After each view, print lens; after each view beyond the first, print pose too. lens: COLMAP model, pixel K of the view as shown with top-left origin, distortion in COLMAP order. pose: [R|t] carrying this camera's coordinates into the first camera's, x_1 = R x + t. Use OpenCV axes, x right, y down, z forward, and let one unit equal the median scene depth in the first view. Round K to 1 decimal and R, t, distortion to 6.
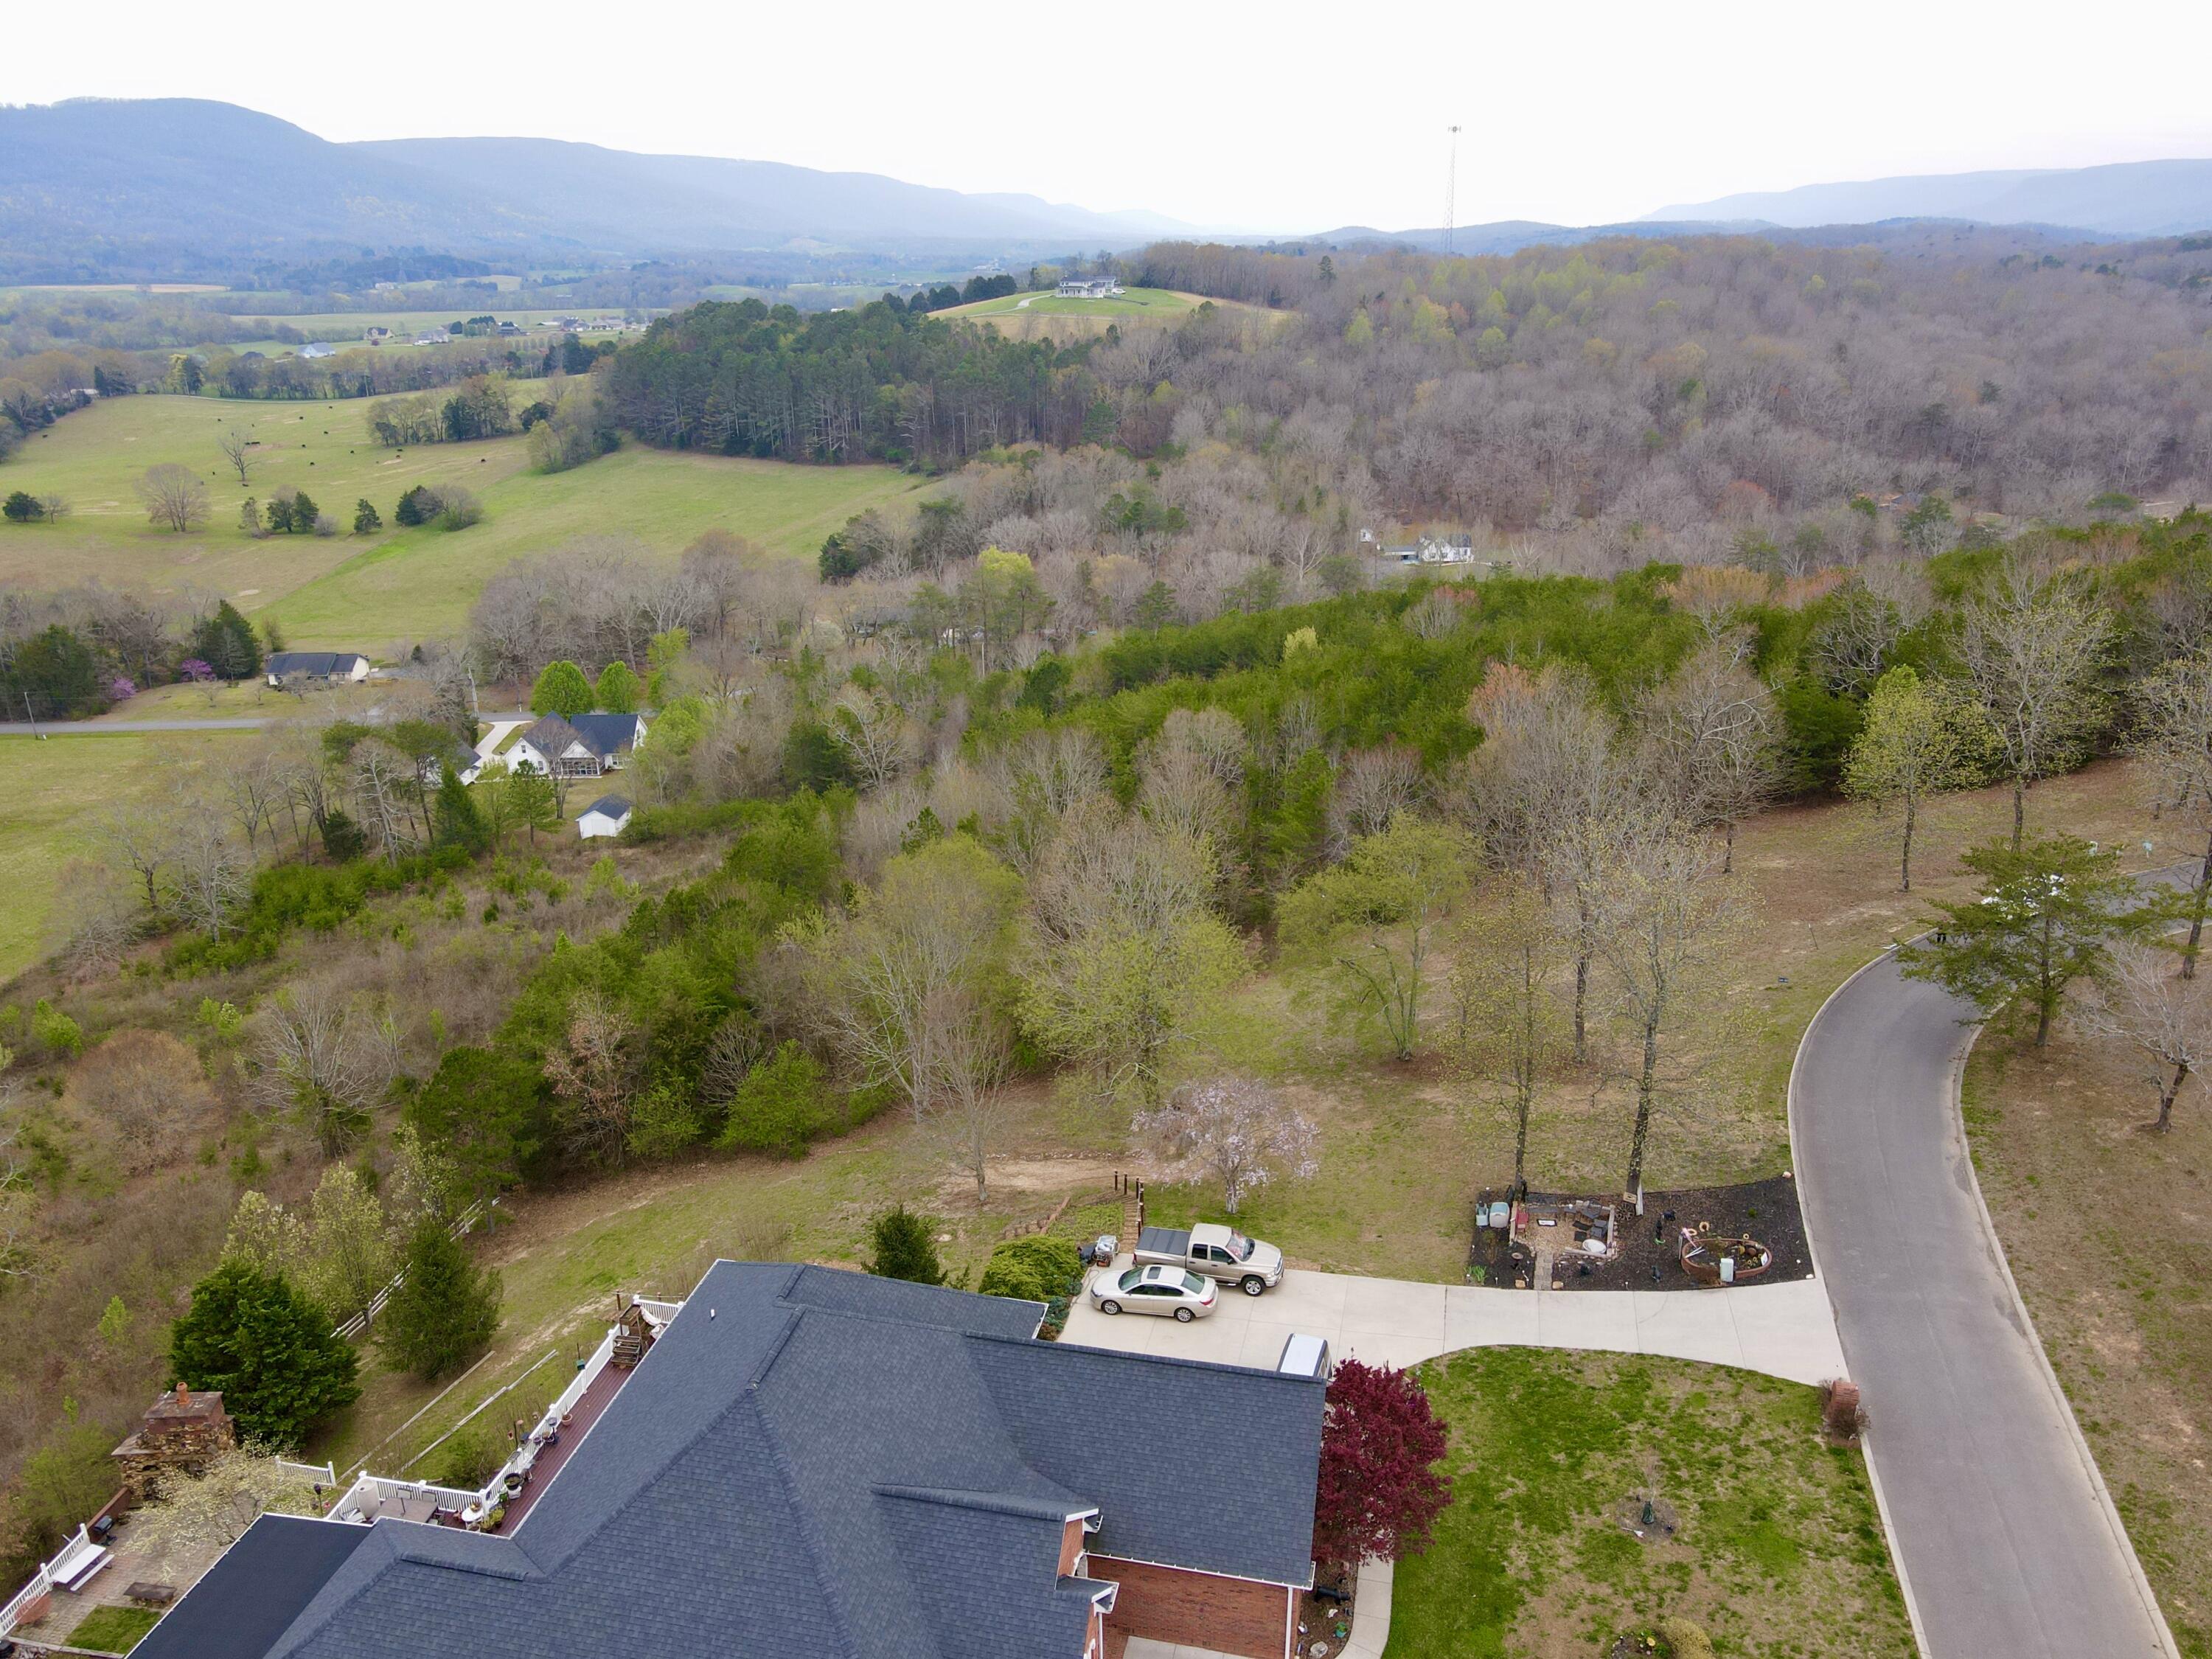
lens RADIAL K [[1604.8, 0, 1105.5], [0, 1604.8, 832.4], [0, 0, 1]] dist [0.003252, 0.015082]
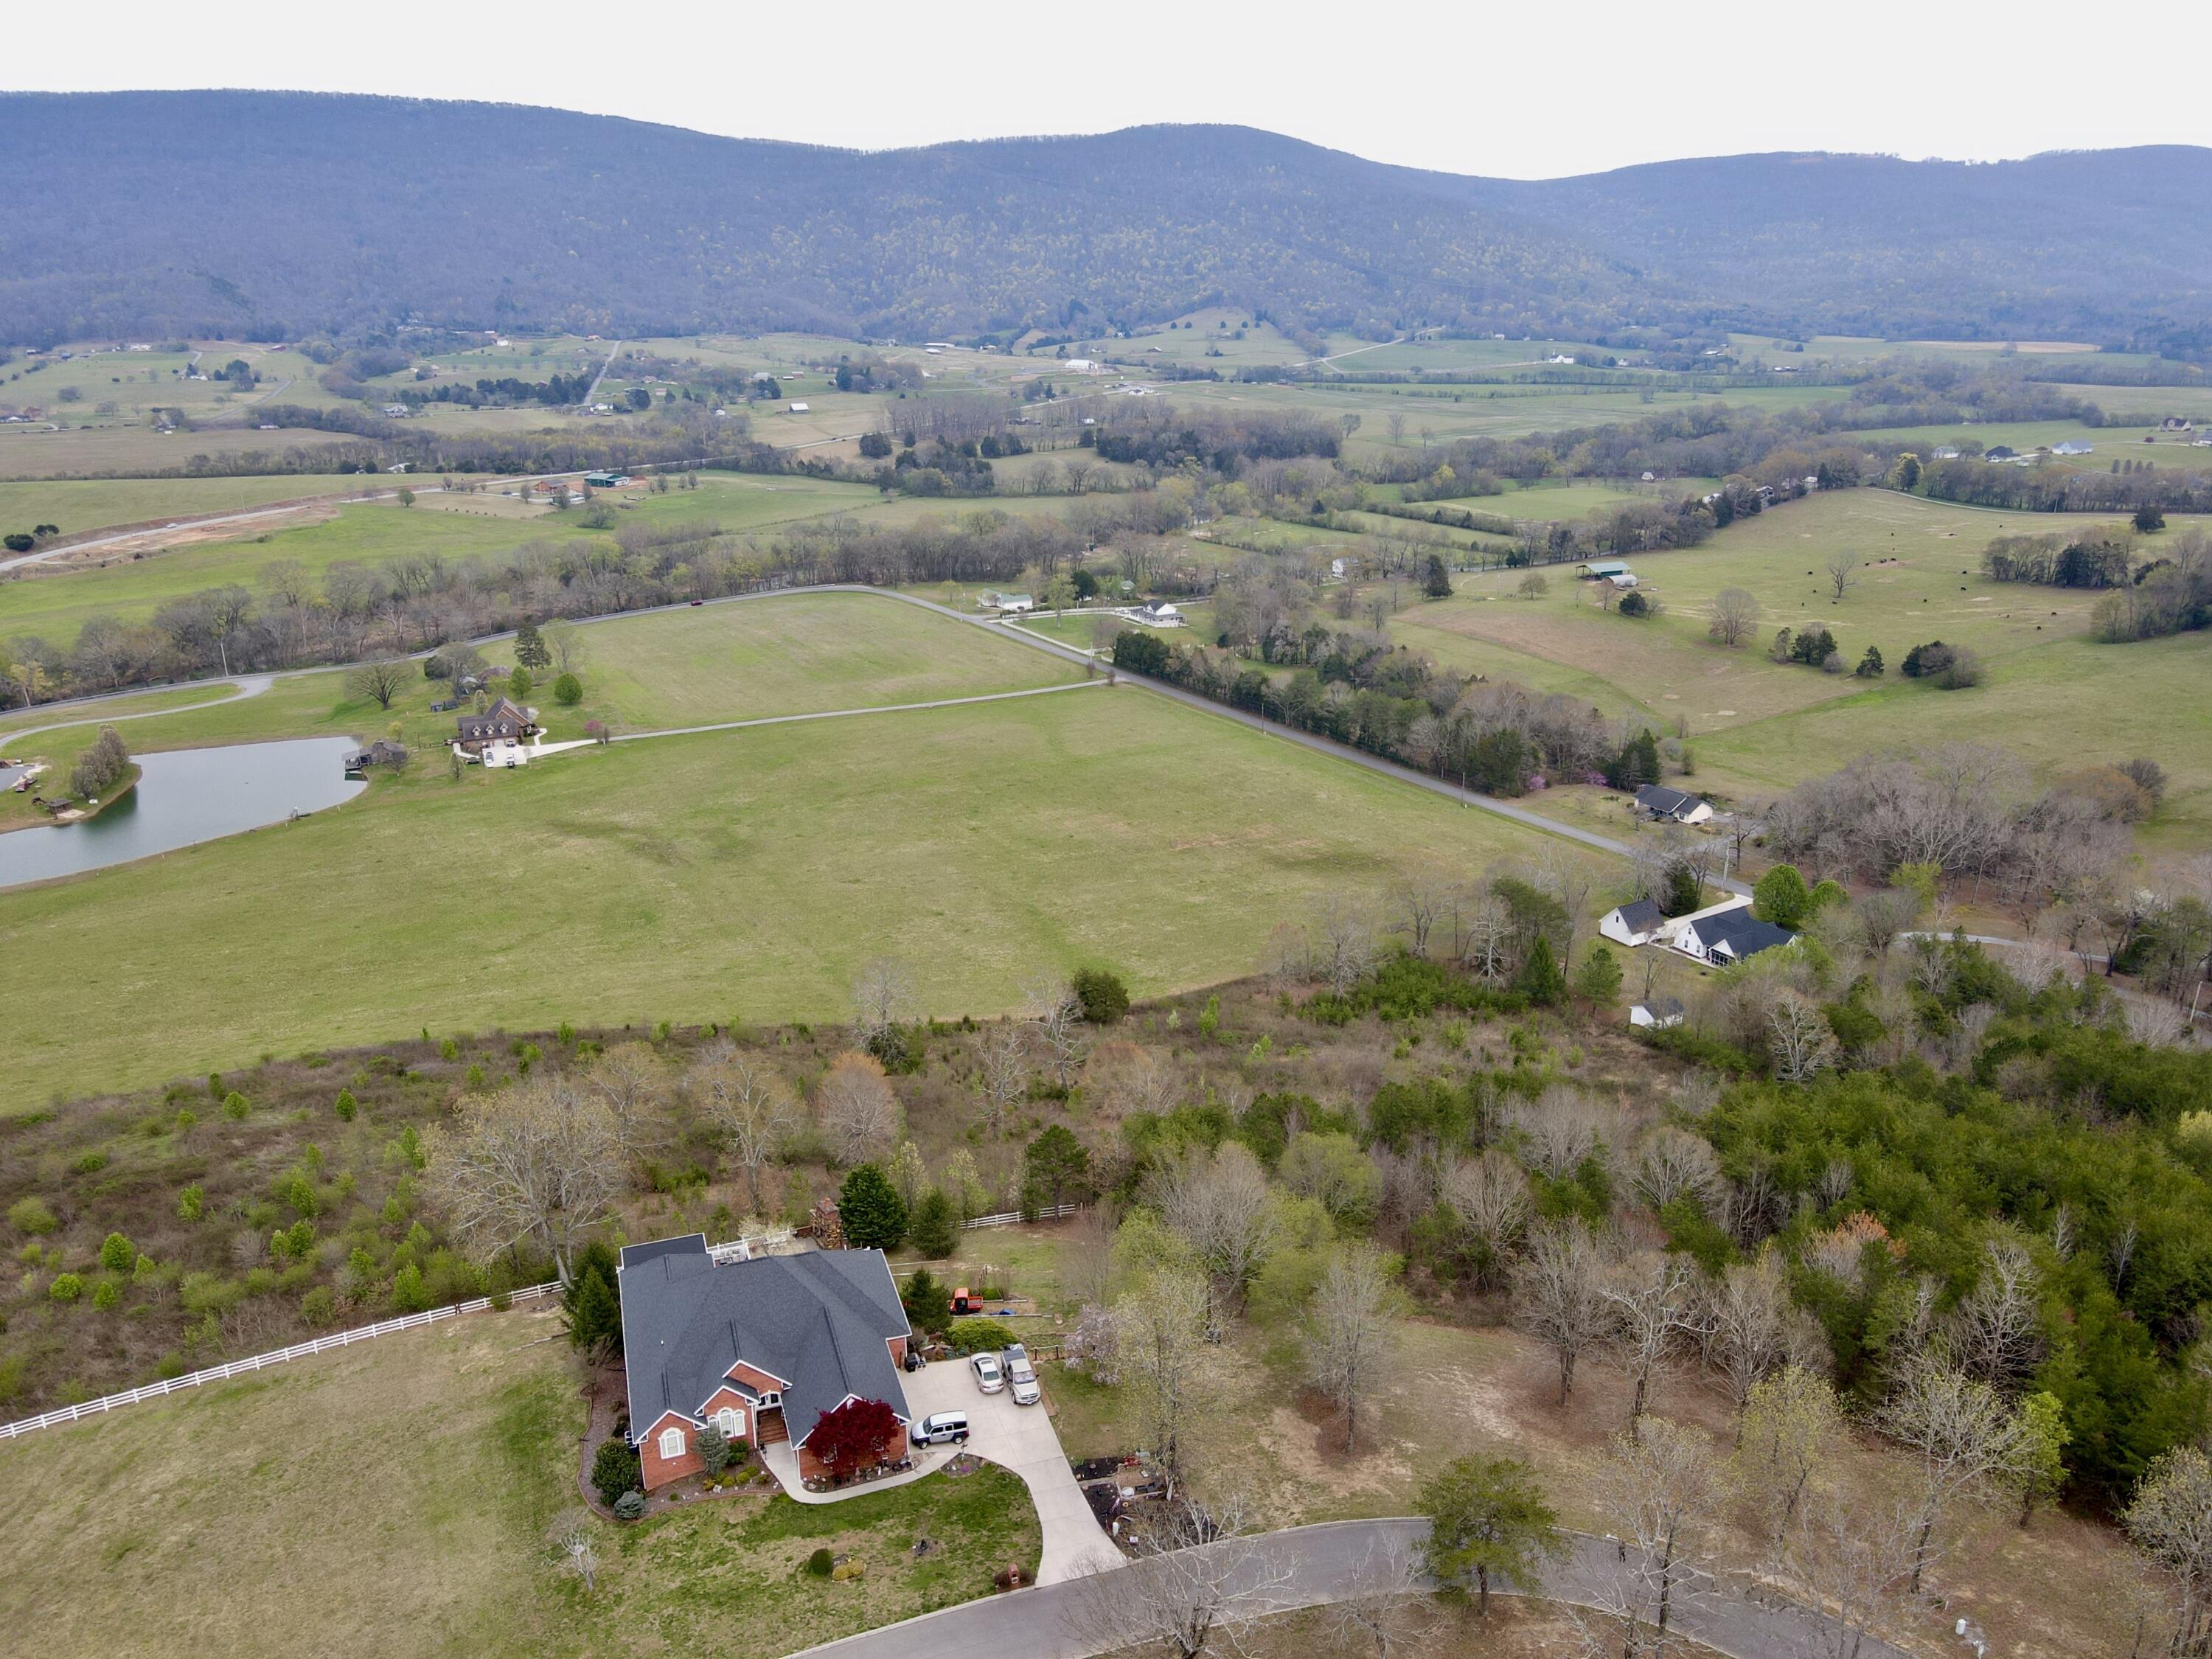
lens RADIAL K [[1604.8, 0, 1107.4], [0, 1604.8, 821.4], [0, 0, 1]] dist [0.003252, 0.015082]
pose [[0.509522, 0.272898, -0.816035, 0.197000], [-0.293379, 0.946644, 0.133394, -0.086376], [0.808898, 0.171441, 0.562399, -0.018574]]
